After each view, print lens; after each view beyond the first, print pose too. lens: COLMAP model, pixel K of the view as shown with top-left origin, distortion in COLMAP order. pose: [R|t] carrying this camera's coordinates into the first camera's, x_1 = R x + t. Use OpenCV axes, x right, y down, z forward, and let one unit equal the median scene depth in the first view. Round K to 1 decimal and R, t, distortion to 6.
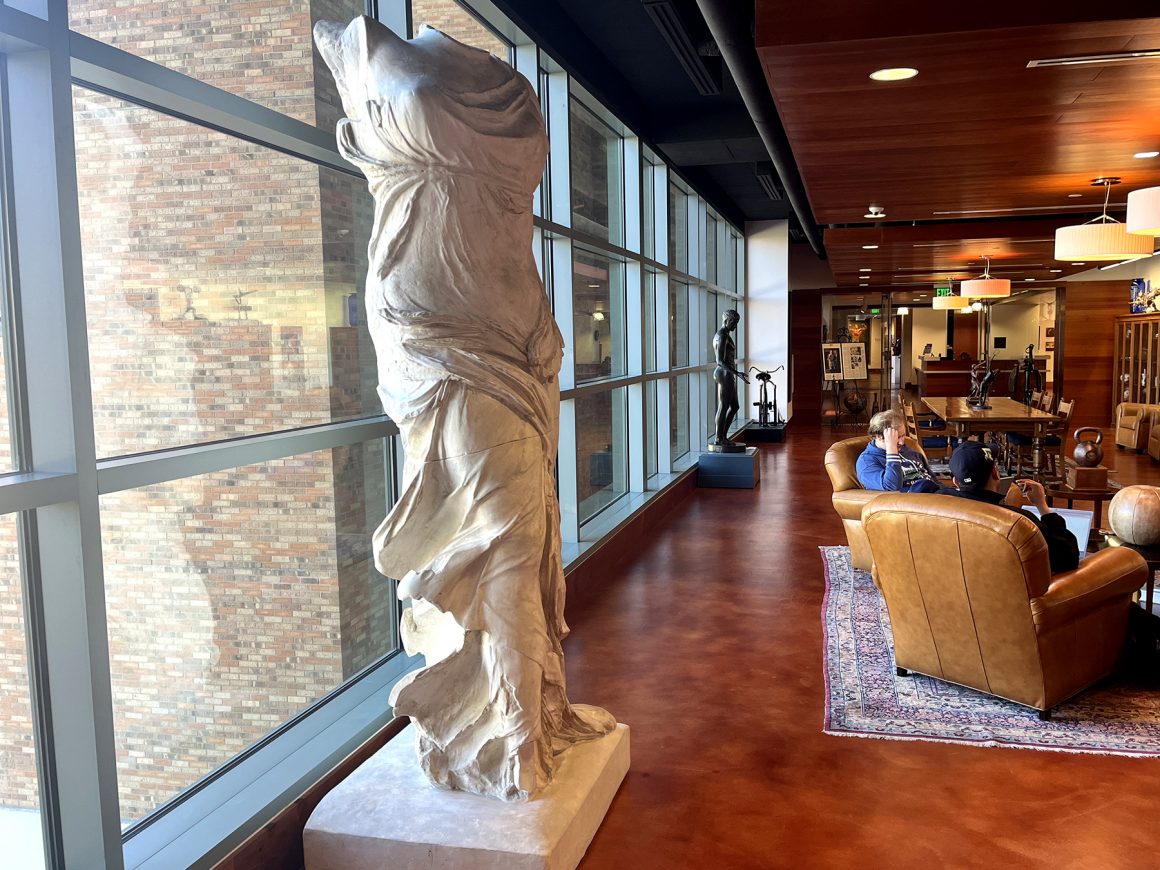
lens RADIAL K [[980.2, 0, 636.5], [0, 980.2, 436.1], [0, 0, 1]] dist [0.056135, -0.069219]
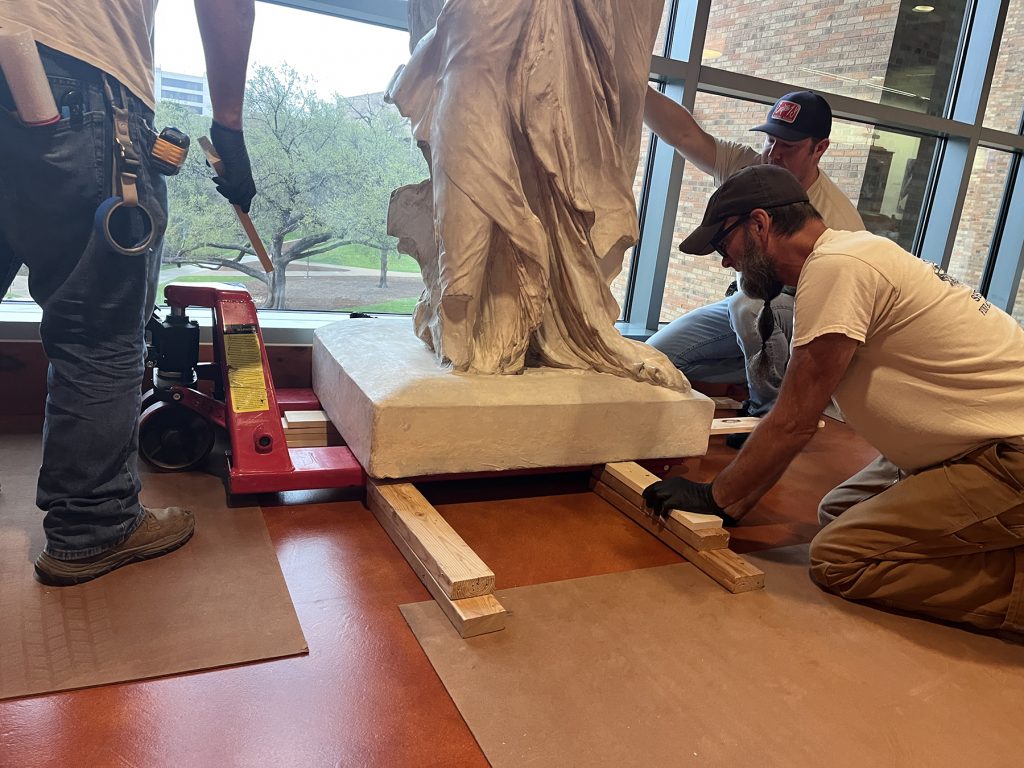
lens RADIAL K [[774.2, 0, 507.2], [0, 774.2, 381.8], [0, 0, 1]] dist [0.010007, -0.010482]
pose [[0.623721, 0.284995, -0.727839, 0.220554], [-0.200229, 0.958346, 0.203668, 0.129376], [0.755566, 0.018702, 0.654805, 0.334691]]
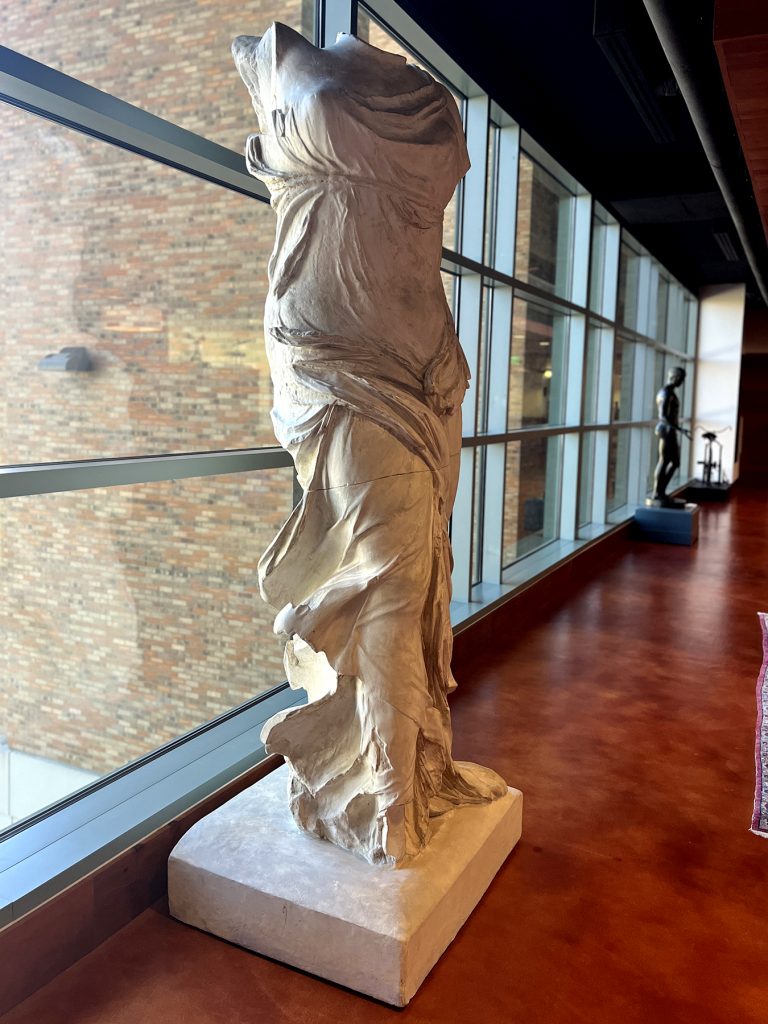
lens RADIAL K [[865.3, 0, 352.1], [0, 865.3, 464.6], [0, 0, 1]] dist [0.056135, -0.069219]
pose [[0.964474, 0.060993, -0.257039, 0.020416], [-0.065504, 0.997812, -0.009015, 0.003117], [0.255927, 0.025532, 0.966359, 0.108378]]
